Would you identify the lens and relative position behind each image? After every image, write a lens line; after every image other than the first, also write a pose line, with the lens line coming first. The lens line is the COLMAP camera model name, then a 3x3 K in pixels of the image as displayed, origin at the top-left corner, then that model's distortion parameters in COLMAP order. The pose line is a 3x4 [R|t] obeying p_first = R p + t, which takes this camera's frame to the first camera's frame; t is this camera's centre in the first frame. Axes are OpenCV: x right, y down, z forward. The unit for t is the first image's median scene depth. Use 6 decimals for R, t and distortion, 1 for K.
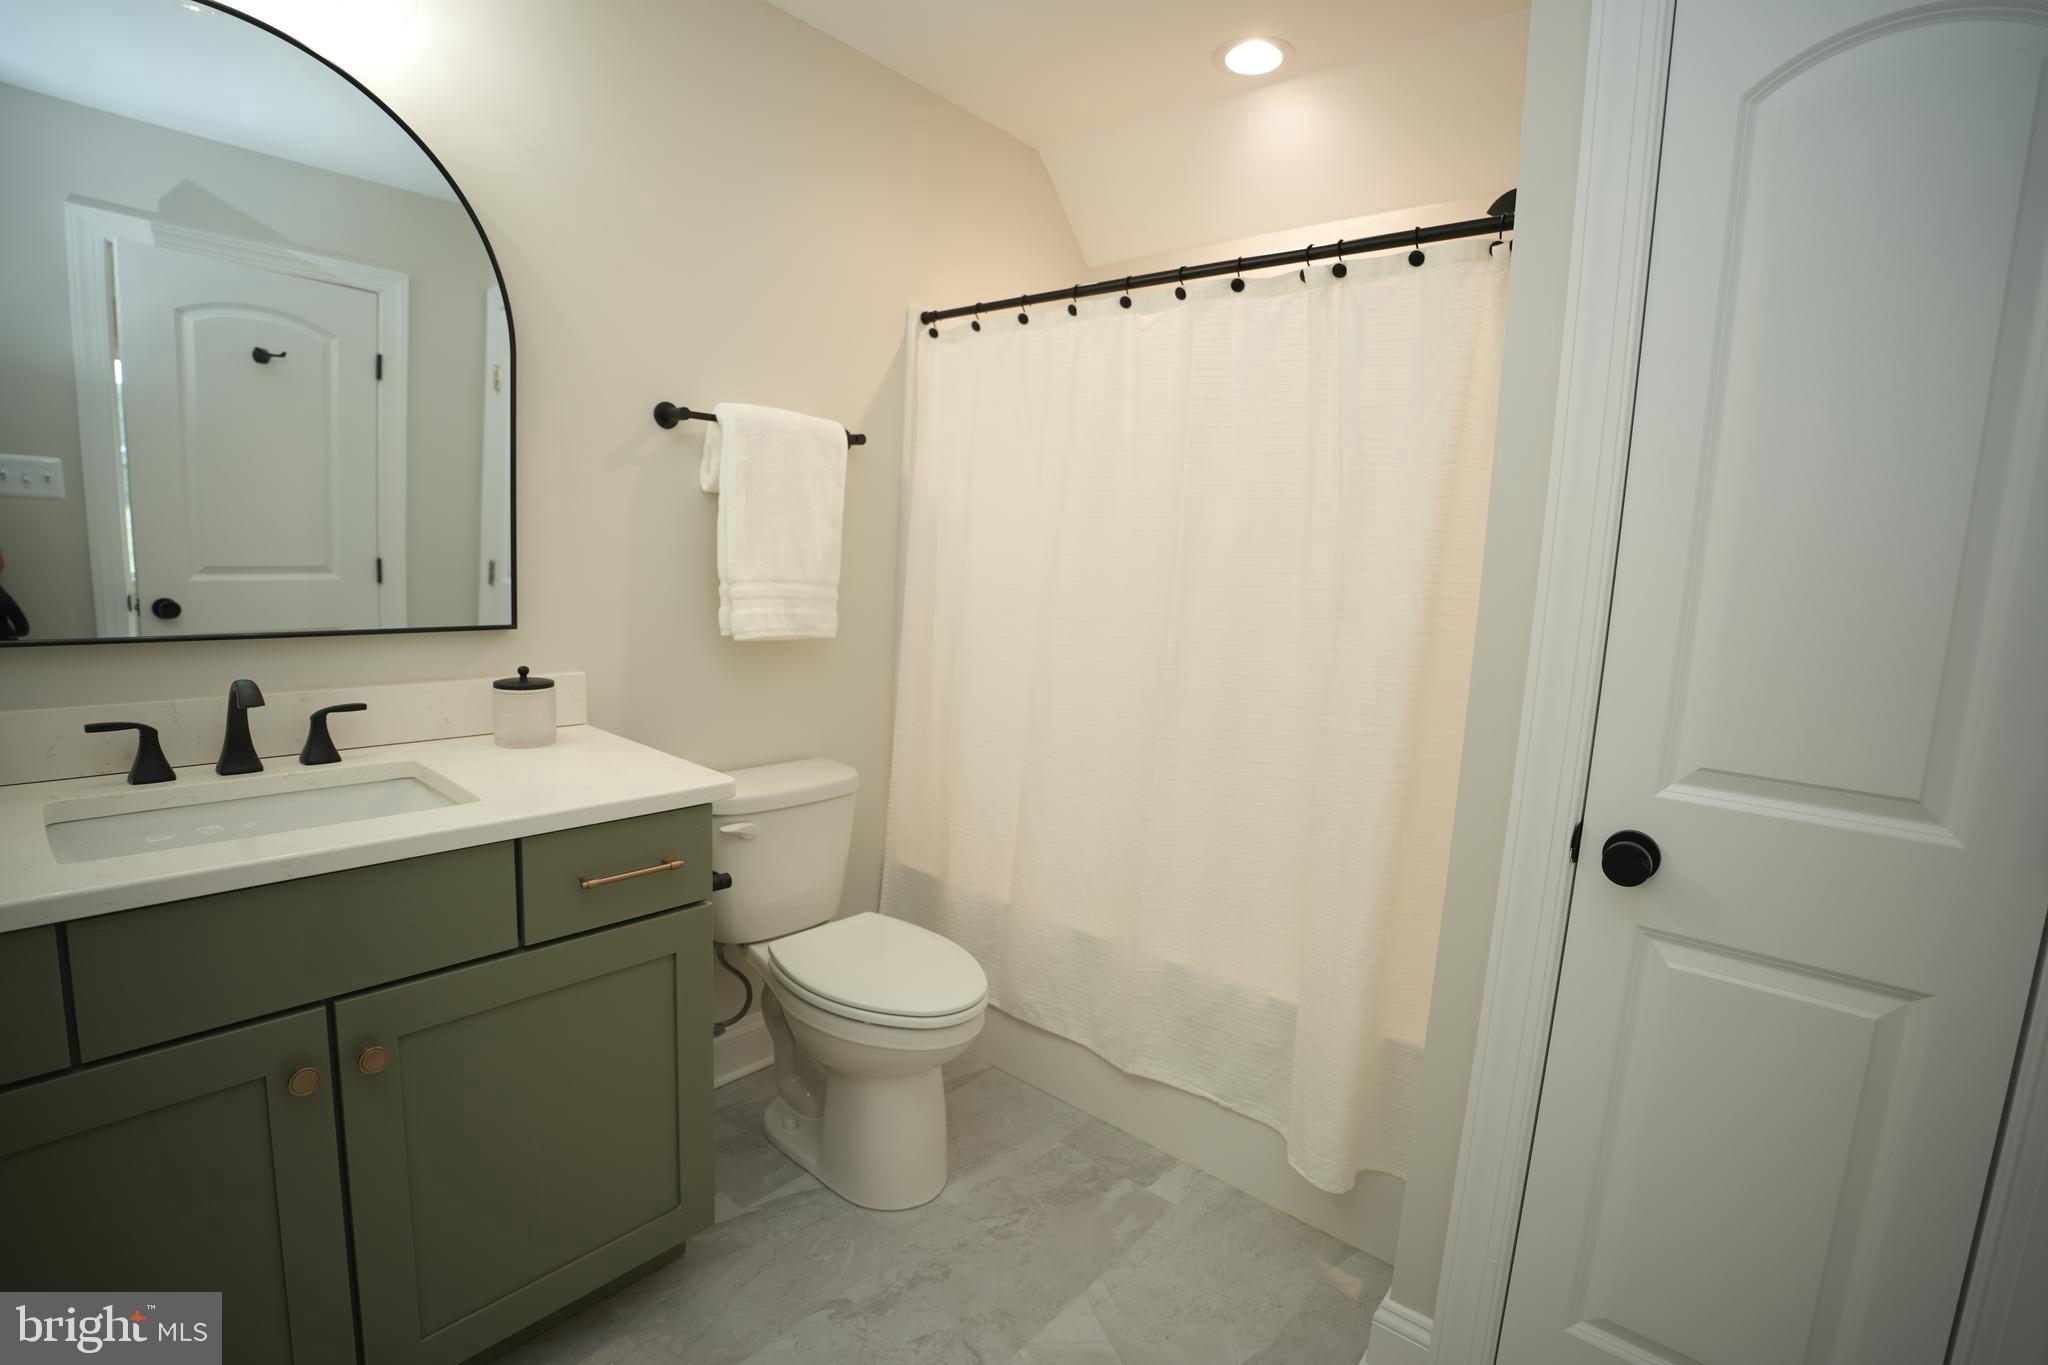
lens RADIAL K [[984.7, 0, 1024.0], [0, 984.7, 682.5], [0, 0, 1]] dist [-0.001597, -0.000176]
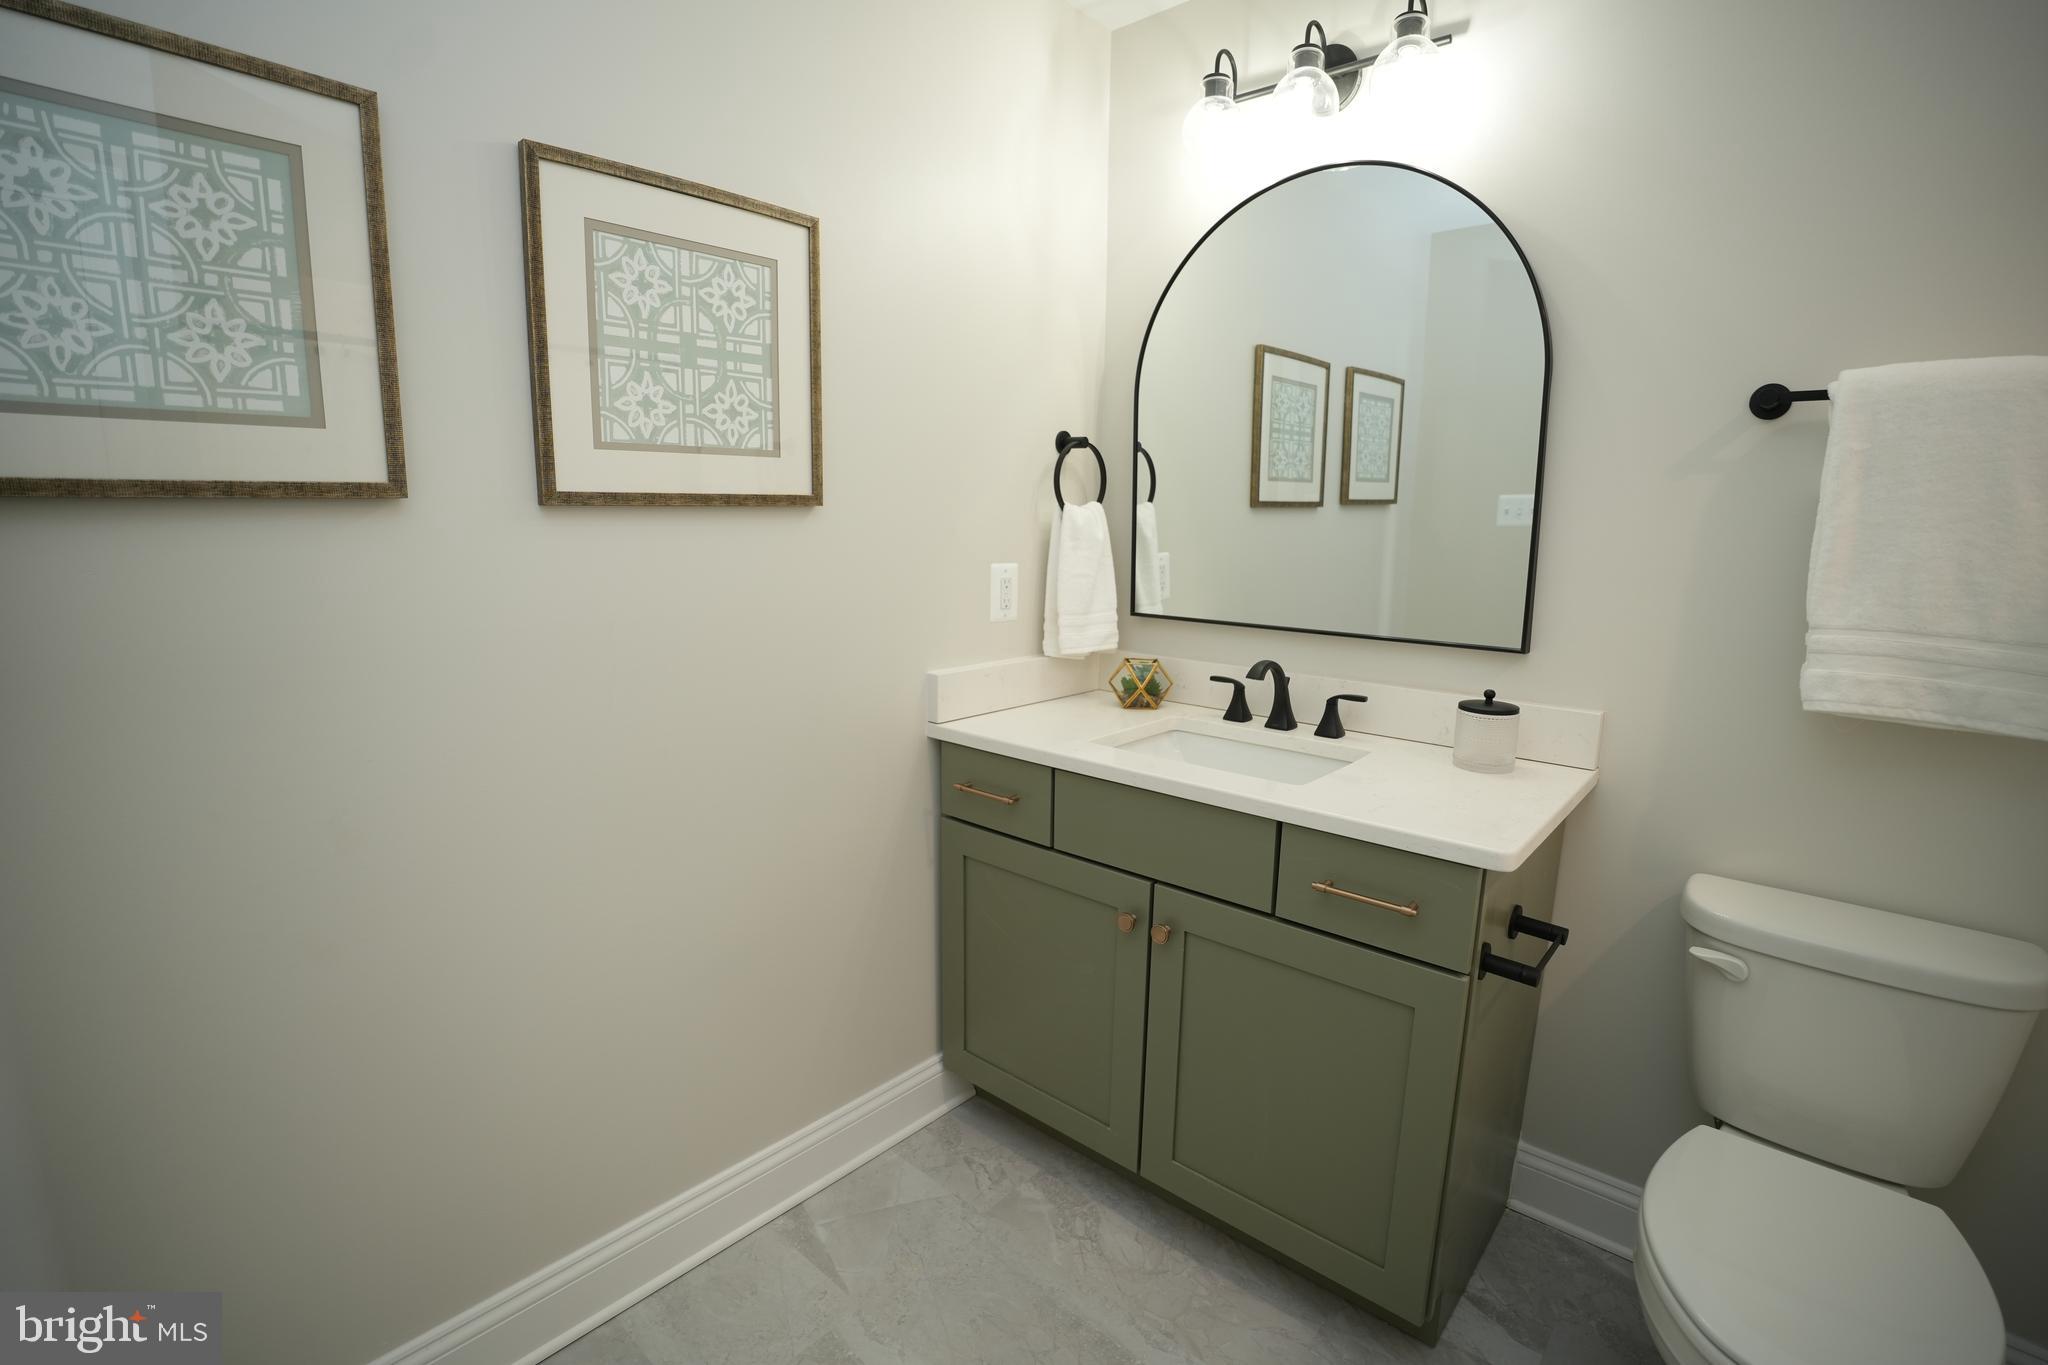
lens RADIAL K [[1007.6, 0, 1024.0], [0, 1007.6, 682.5], [0, 0, 1]] dist [-0.005385, -0.000407]
pose [[-0.009999, 0.132833, -0.991088, 0.561711], [-0.149378, 0.979818, 0.132829, -0.099358], [0.988730, 0.149375, 0.010045, 0.591116]]
